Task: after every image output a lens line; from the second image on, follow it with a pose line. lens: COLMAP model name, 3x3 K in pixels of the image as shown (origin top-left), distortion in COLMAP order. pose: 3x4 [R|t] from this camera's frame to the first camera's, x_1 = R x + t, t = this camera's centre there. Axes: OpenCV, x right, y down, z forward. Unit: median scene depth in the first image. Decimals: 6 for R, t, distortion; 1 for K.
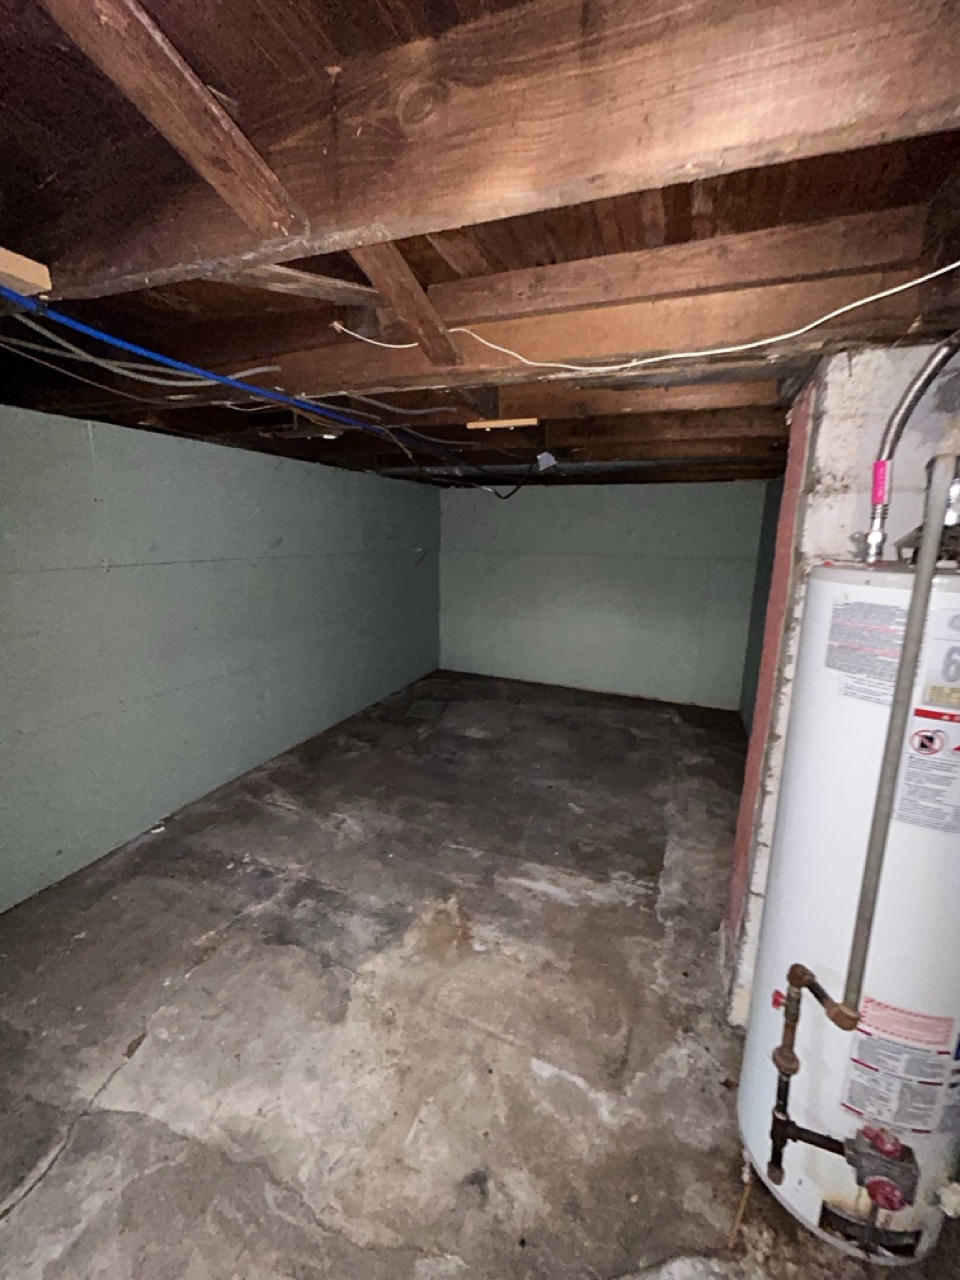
lens RADIAL K [[518.7, 0, 476.6], [0, 518.7, 640.7], [0, 0, 1]] dist [0.008054, -0.001442]
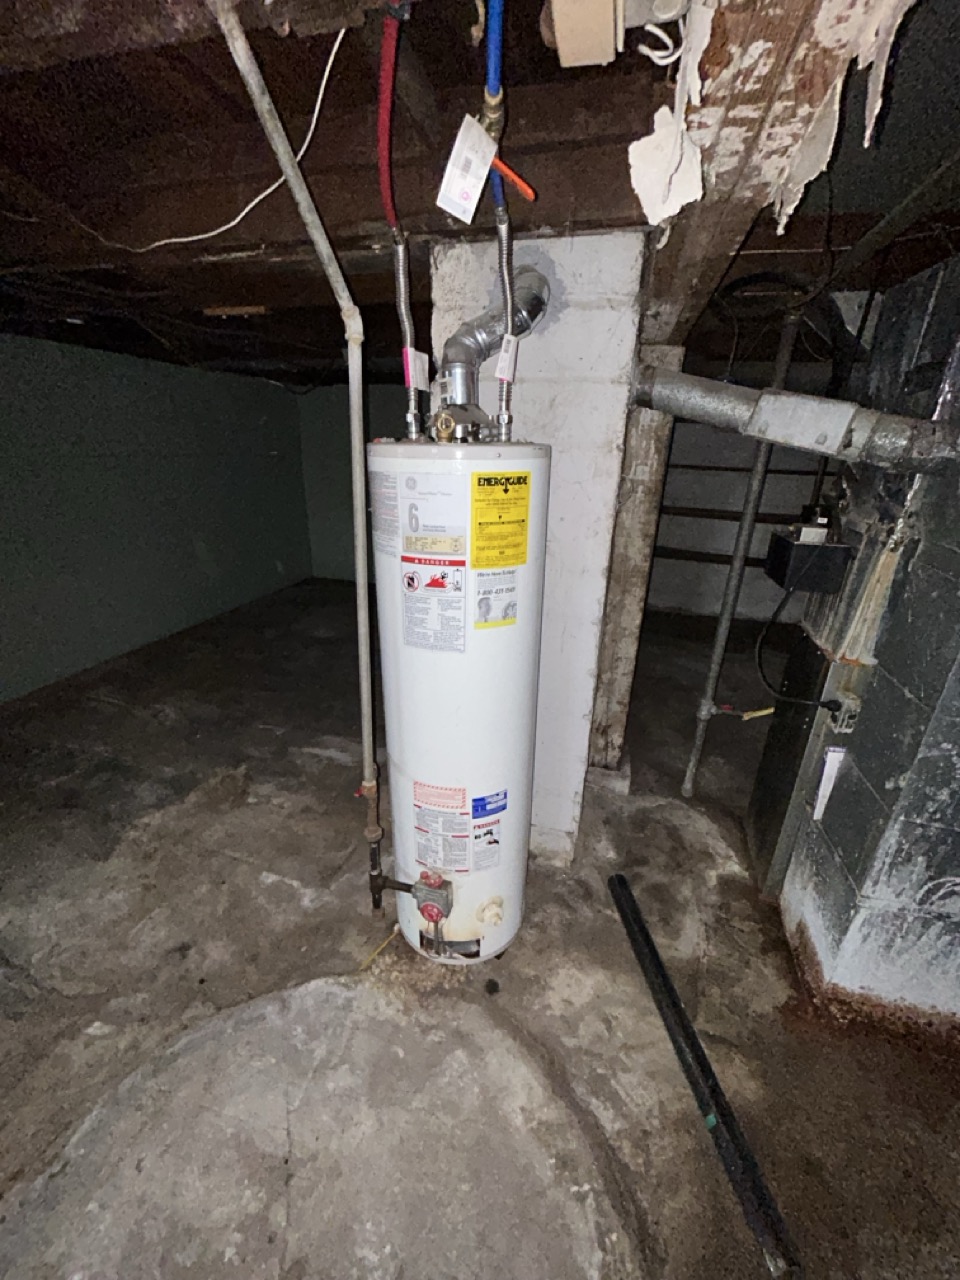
lens RADIAL K [[518.7, 0, 479.5], [0, 518.7, 640.7], [0, 0, 1]] dist [0.008054, -0.001442]
pose [[0.995116, -0.031849, 0.093433, 0.448534], [0.016892, 0.987501, 0.156707, 0.069044], [-0.097256, -0.154363, 0.983216, -0.149368]]
